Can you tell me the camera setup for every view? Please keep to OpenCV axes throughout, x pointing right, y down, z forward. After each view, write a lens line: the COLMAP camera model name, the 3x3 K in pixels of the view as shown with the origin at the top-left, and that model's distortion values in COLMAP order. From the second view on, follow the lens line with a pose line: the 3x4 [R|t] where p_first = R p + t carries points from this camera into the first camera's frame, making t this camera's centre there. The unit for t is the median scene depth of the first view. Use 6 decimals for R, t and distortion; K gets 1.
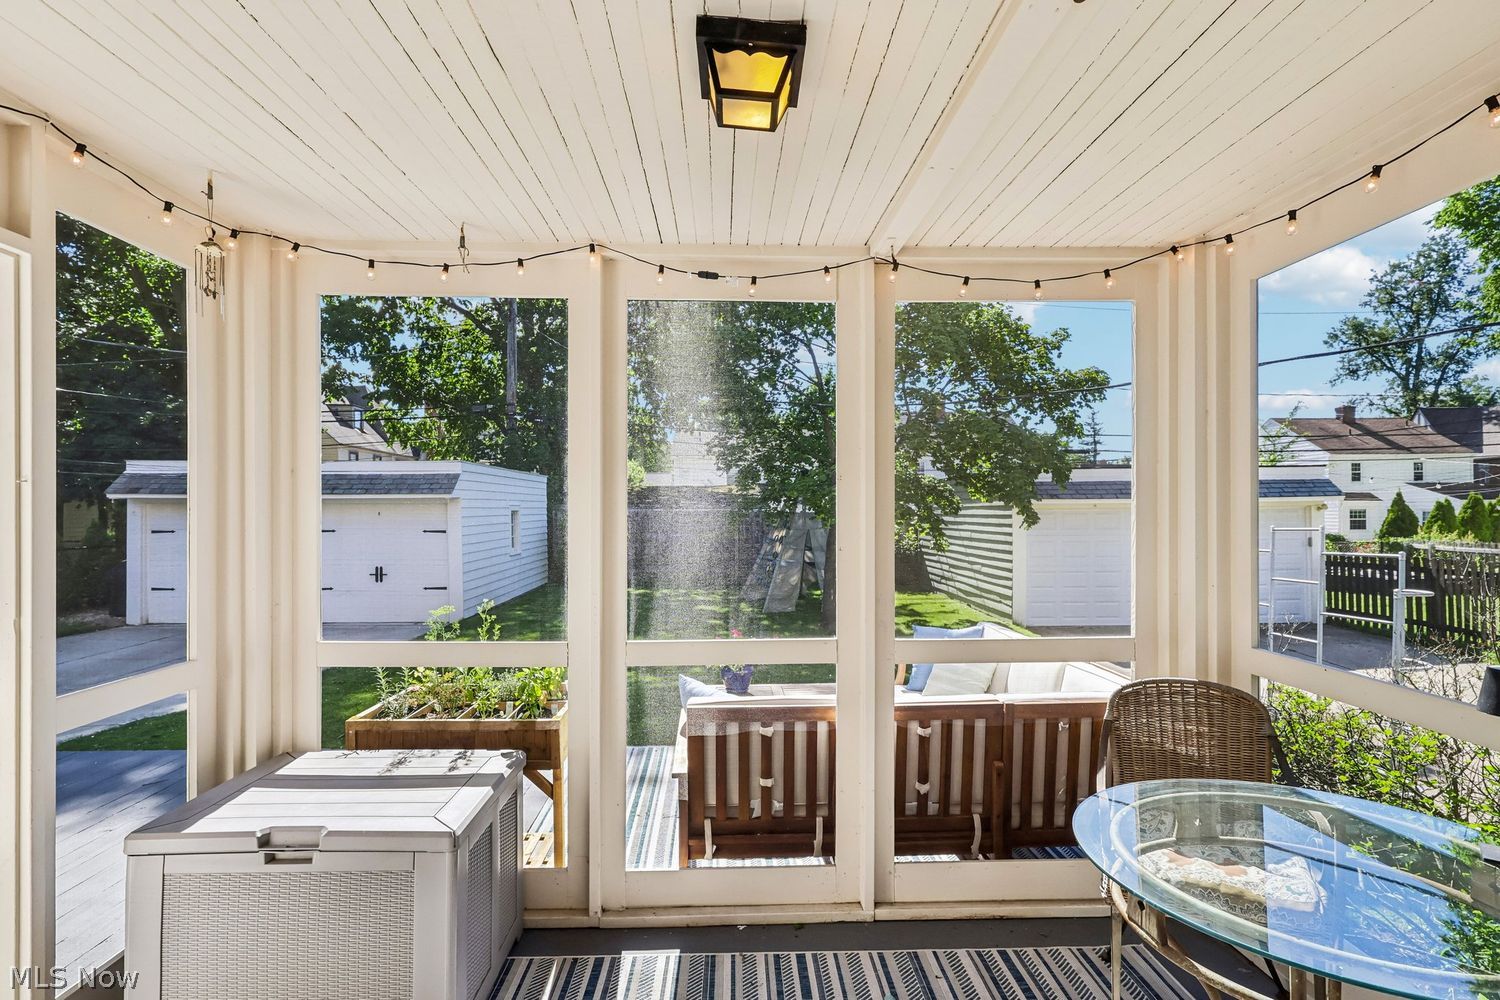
lens RADIAL K [[732.8, 0, 750.0], [0, 732.8, 500.0], [0, 0, 1]] dist [0.000128, 0.000288]
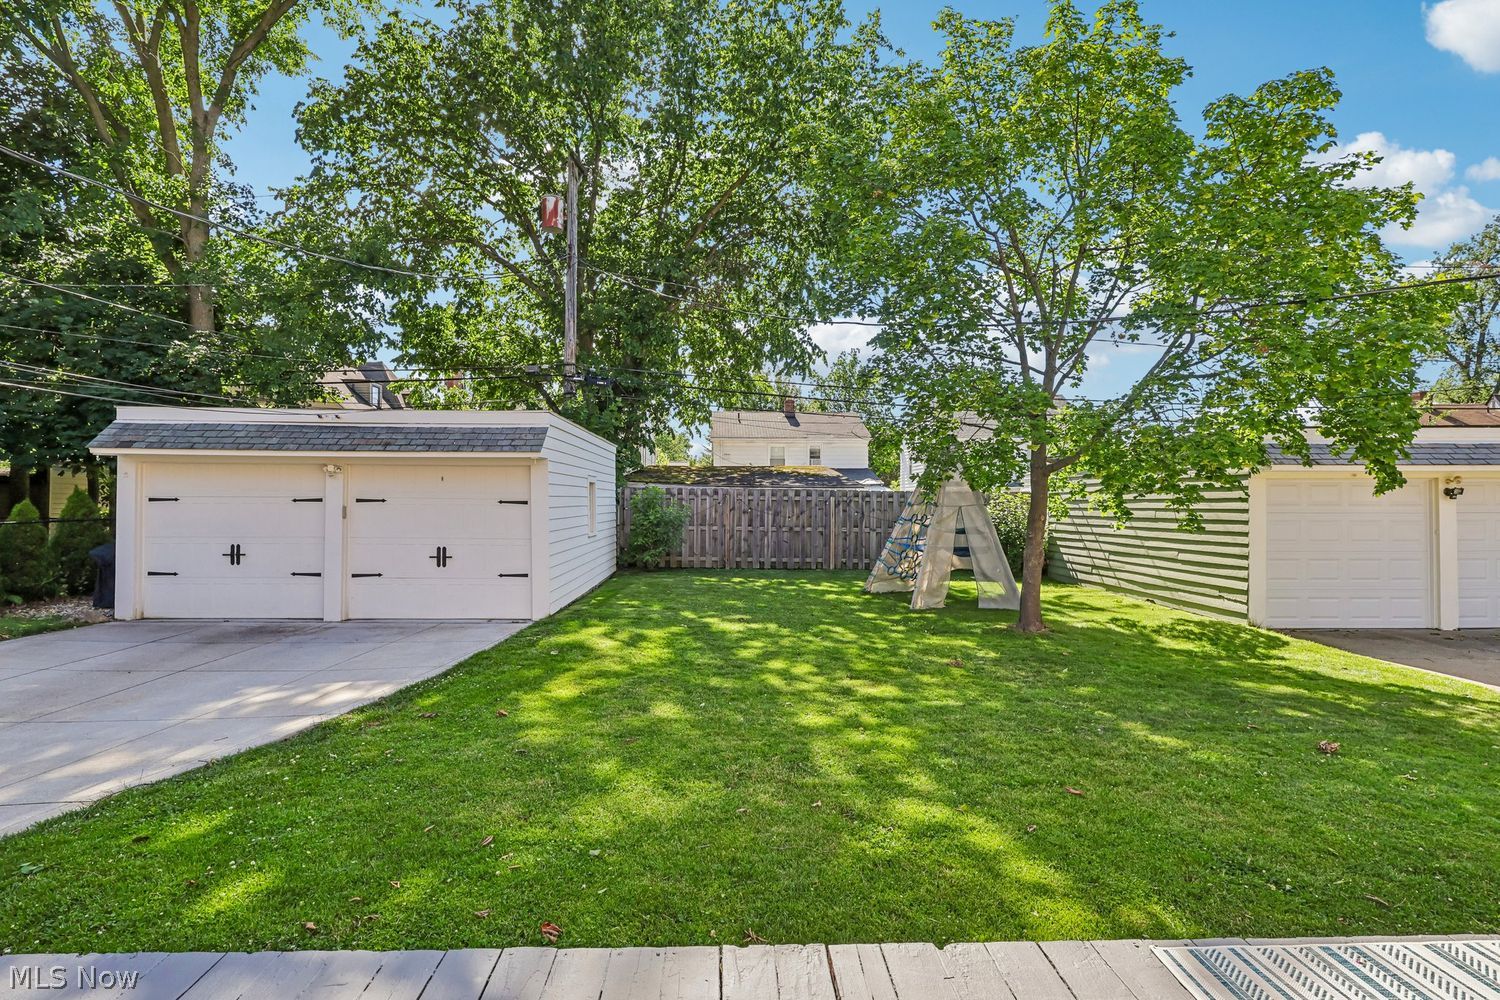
lens RADIAL K [[722.0, 0, 748.6], [0, 722.0, 496.3], [0, 0, 1]] dist [-0.000926, -0.000374]
pose [[0.999969, 0.006775, 0.003926, -0.137123], [-0.006785, 0.999973, 0.002675, 0.024680], [-0.003908, -0.002701, 0.999989, 0.173362]]
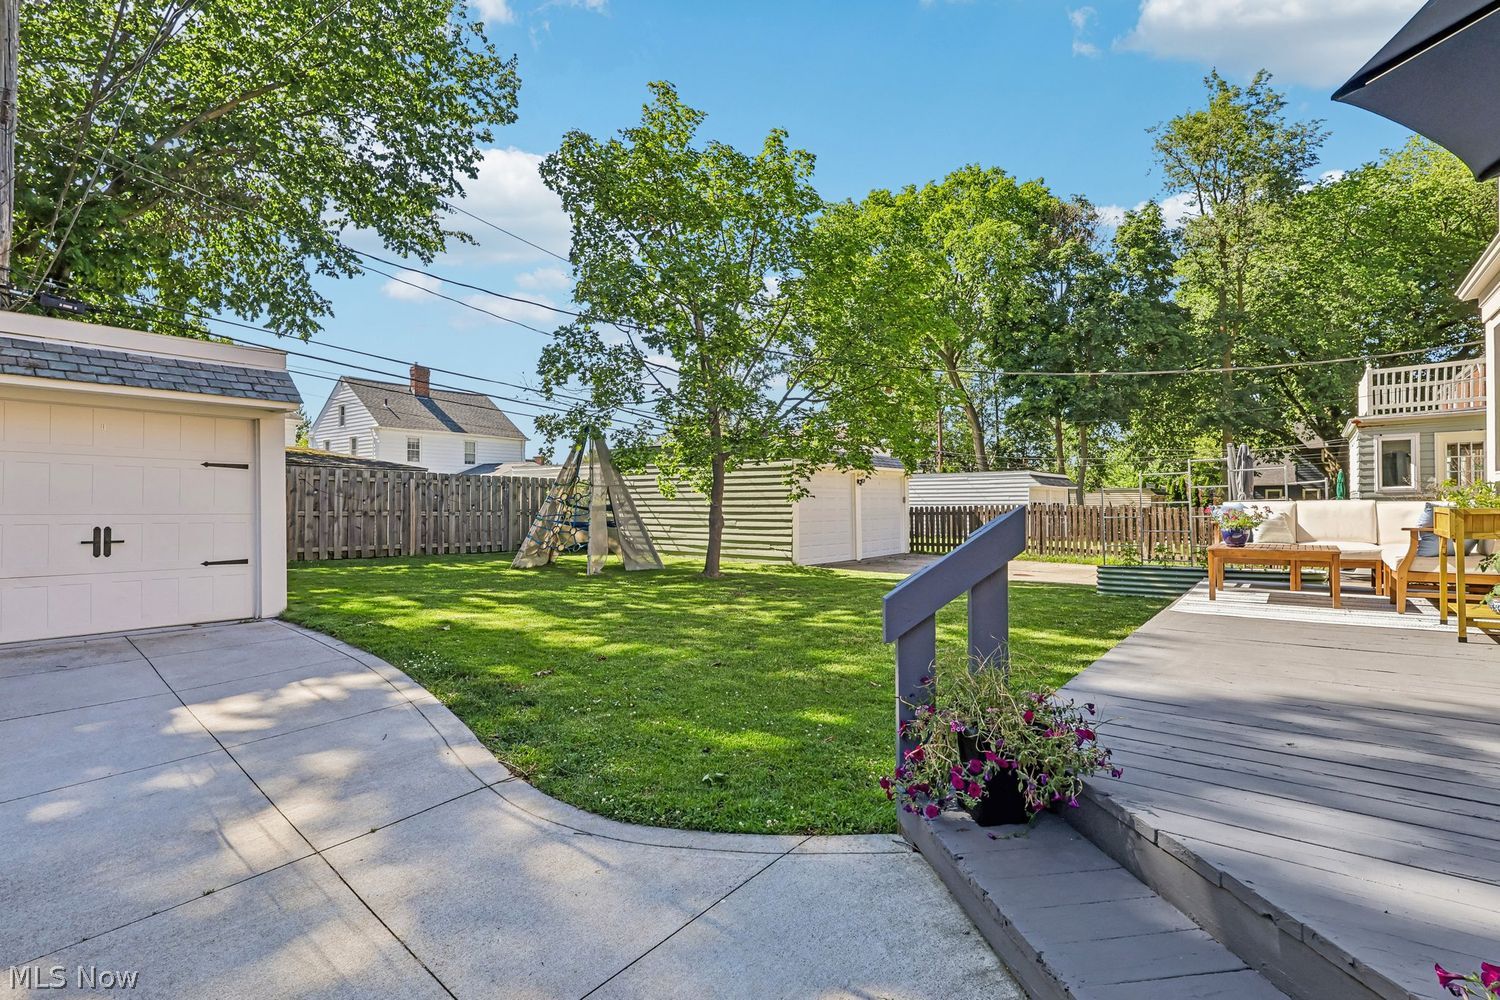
lens RADIAL K [[722.0, 0, 748.6], [0, 722.0, 496.3], [0, 0, 1]] dist [-0.000926, -0.000374]
pose [[0.637177, 0.012950, 0.770608, -0.455402], [-0.013739, 0.999891, -0.005443, 0.048472], [-0.770595, -0.007119, 0.637286, 0.227840]]
